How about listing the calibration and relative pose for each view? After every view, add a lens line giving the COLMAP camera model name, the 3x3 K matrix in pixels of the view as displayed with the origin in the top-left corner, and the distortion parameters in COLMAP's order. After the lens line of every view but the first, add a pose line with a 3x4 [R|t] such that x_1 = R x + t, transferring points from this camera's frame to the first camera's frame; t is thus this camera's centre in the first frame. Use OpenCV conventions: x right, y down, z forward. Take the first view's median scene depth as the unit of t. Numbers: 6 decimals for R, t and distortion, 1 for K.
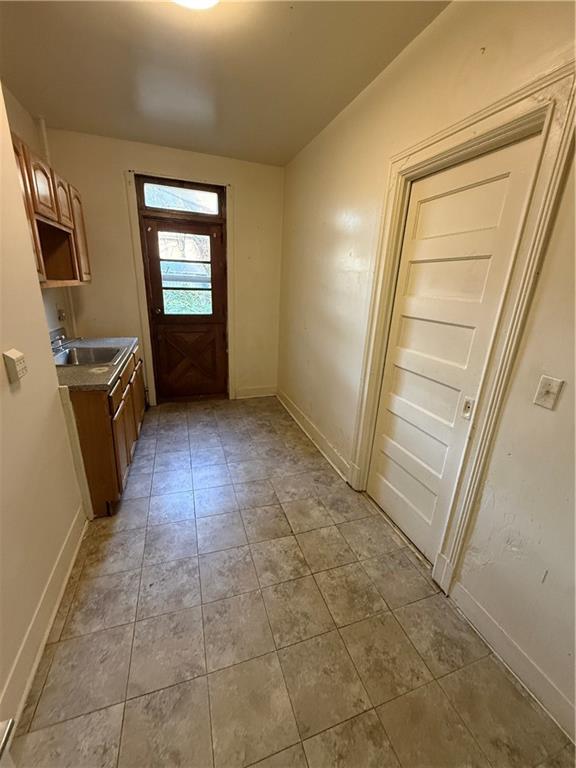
lens RADIAL K [[305.3, 0, 287.6], [0, 305.3, 380.5], [0, 0, 1]] dist [-0.002077, 0.000238]
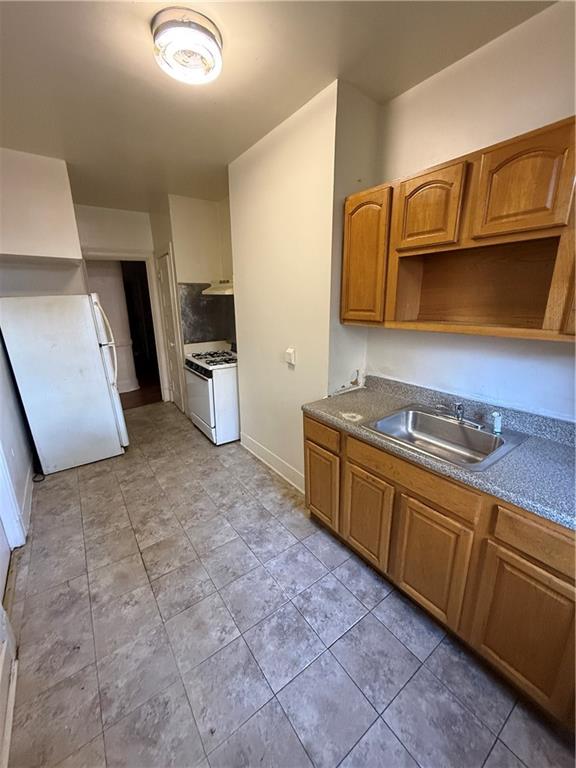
lens RADIAL K [[305.3, 0, 288.3], [0, 305.3, 382.4], [0, 0, 1]] dist [-0.002077, 0.000238]
pose [[-0.956306, 0.045571, -0.288793, -0.180113], [-0.116850, 0.845880, 0.520416, -0.552074], [0.268000, 0.531423, -0.803596, 1.585835]]
